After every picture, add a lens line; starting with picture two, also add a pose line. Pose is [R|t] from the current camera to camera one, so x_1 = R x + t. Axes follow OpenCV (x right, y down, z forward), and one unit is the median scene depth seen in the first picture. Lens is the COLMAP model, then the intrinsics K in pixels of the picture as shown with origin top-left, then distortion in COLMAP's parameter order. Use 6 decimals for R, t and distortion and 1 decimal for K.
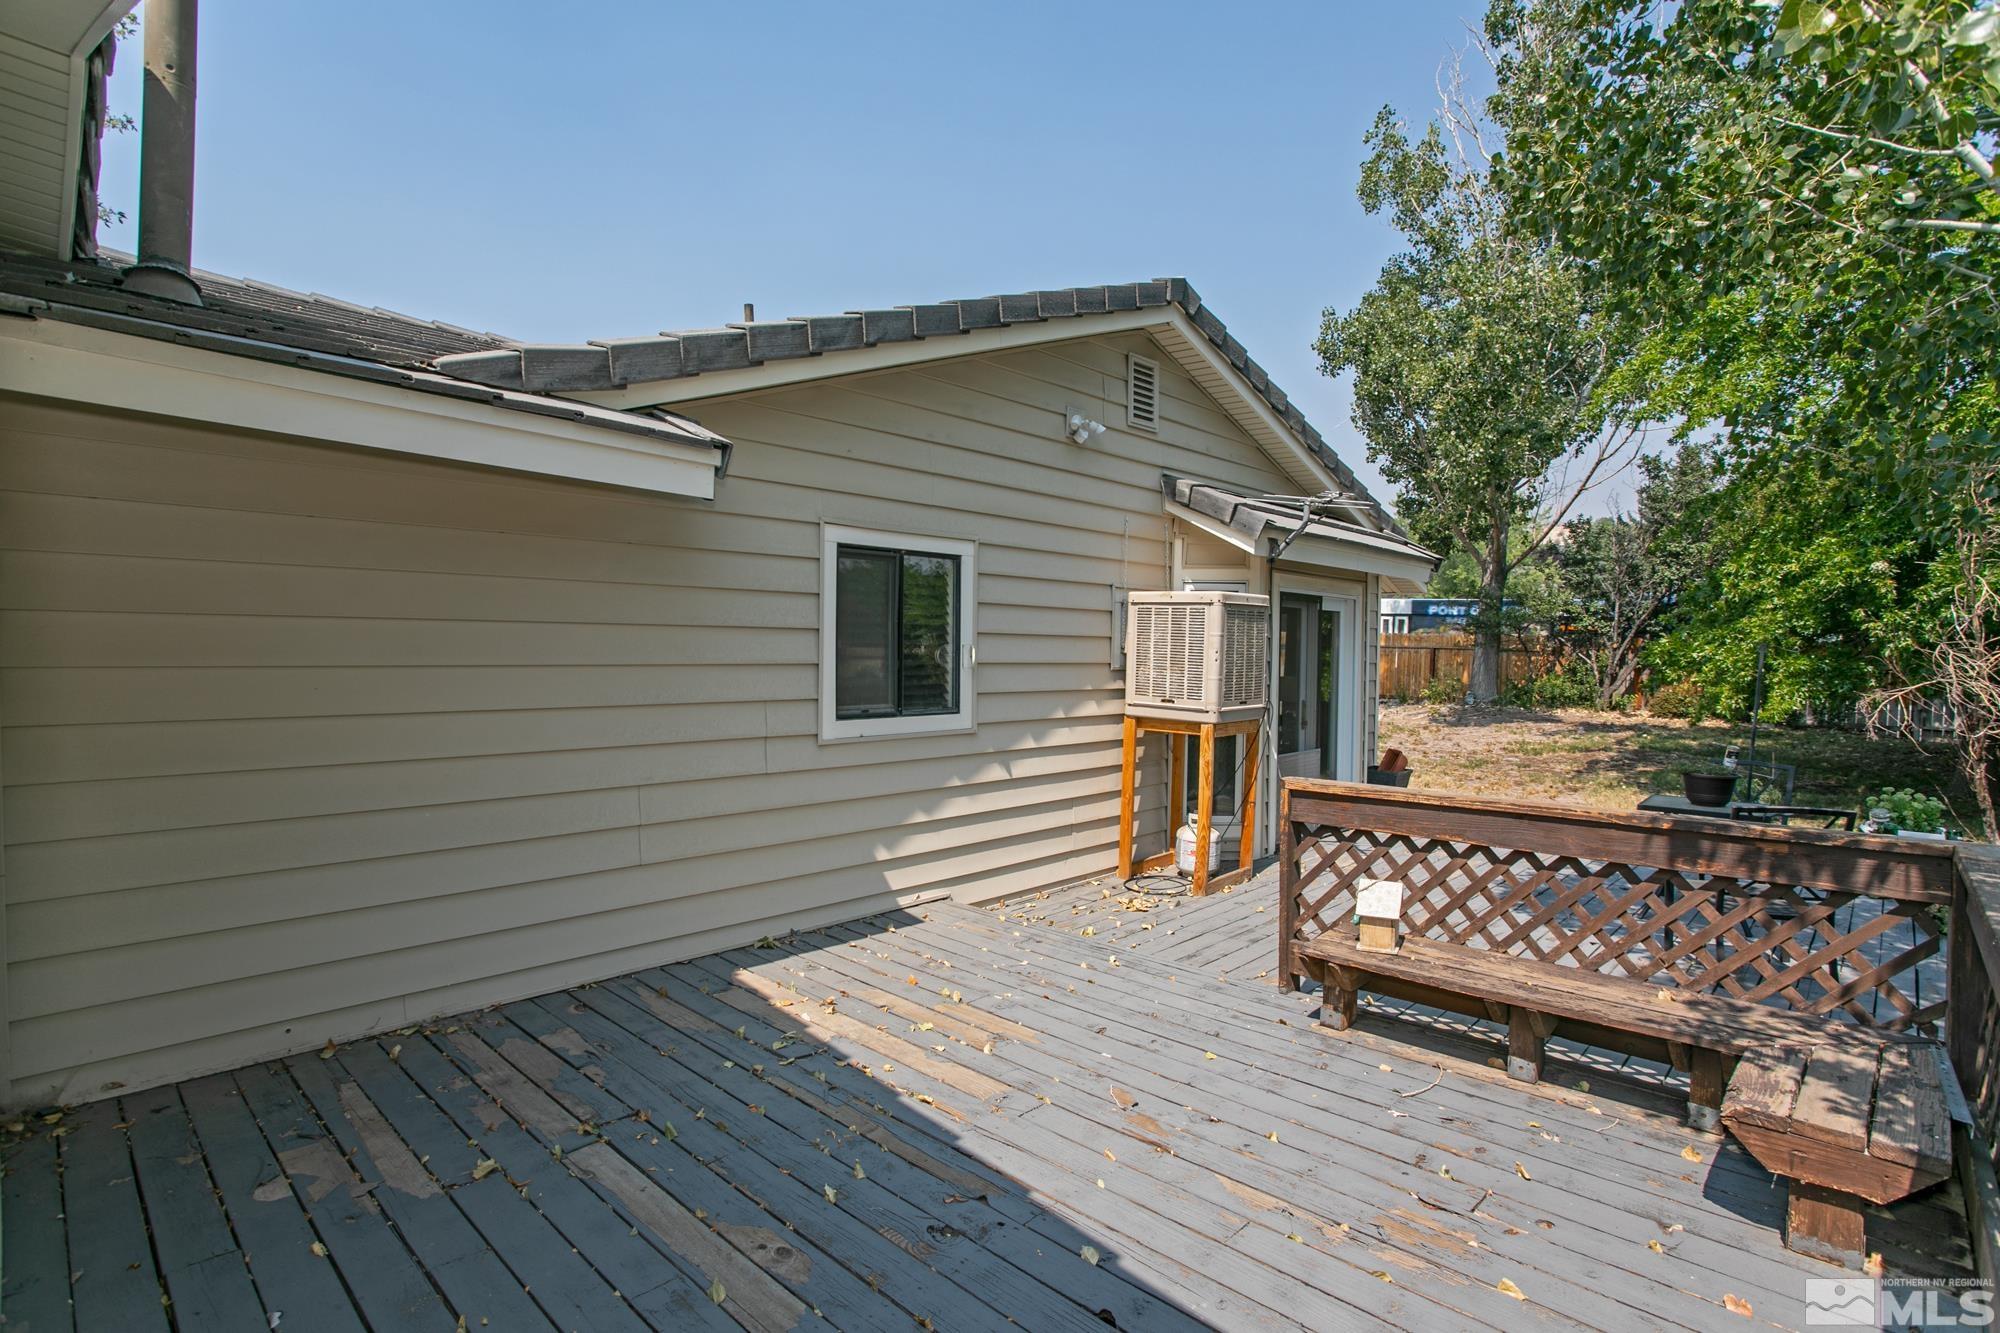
lens RADIAL K [[986.3, 0, 1001.4], [0, 986.3, 663.0], [0, 0, 1]] dist [0.005965, -0.003489]
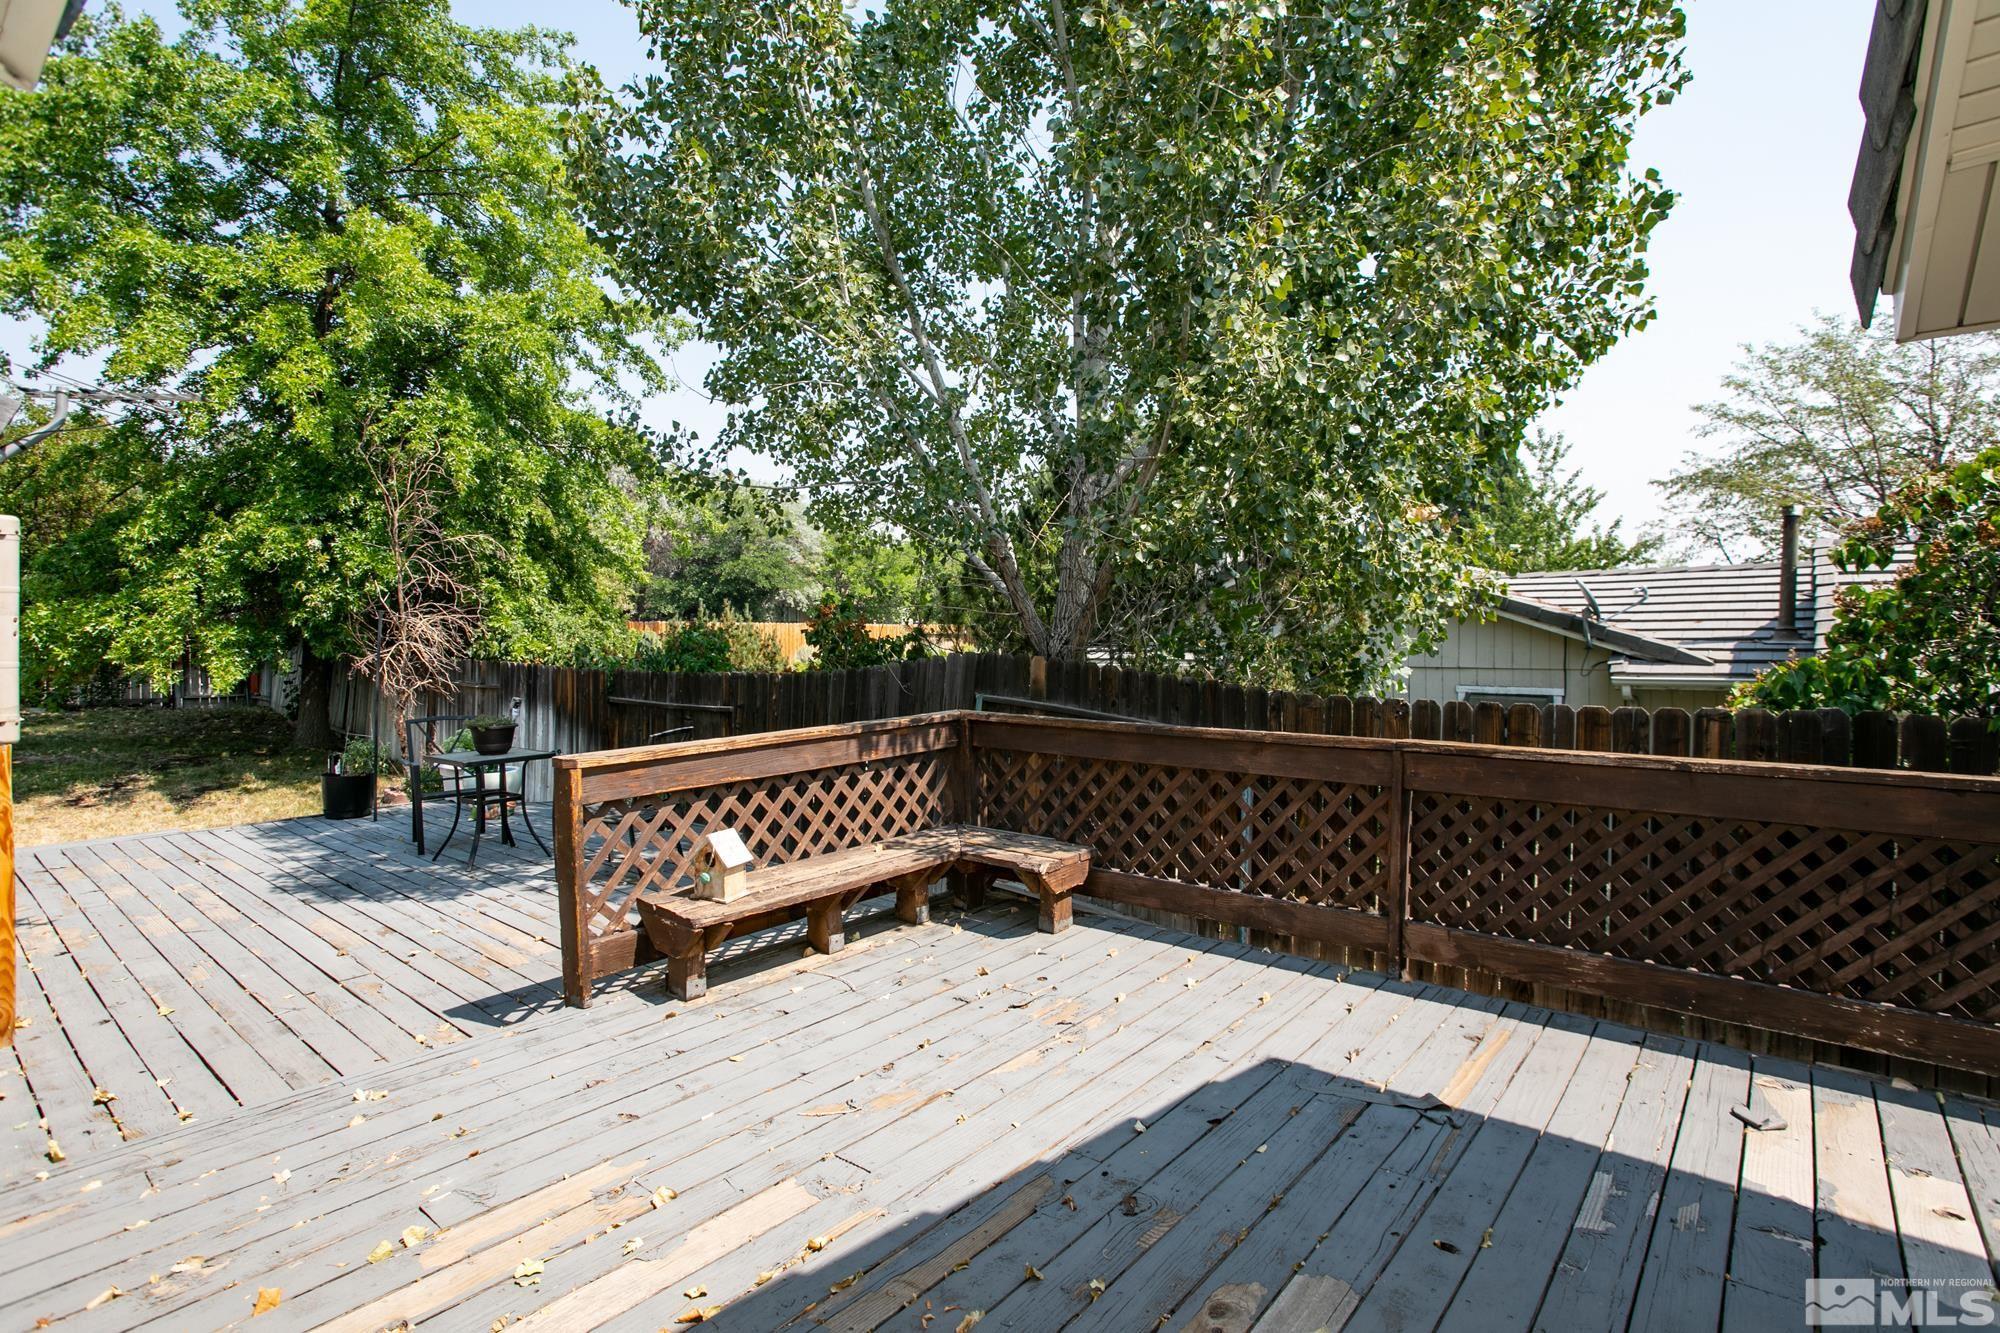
lens RADIAL K [[986.3, 0, 1004.2], [0, 986.3, 663.5], [0, 0, 1]] dist [0.005965, -0.003489]
pose [[-0.065706, -0.035947, 0.997191, -0.720309], [0.016520, 0.999175, 0.037107, 0.017548], [-0.997702, 0.018911, -0.065058, 0.870917]]
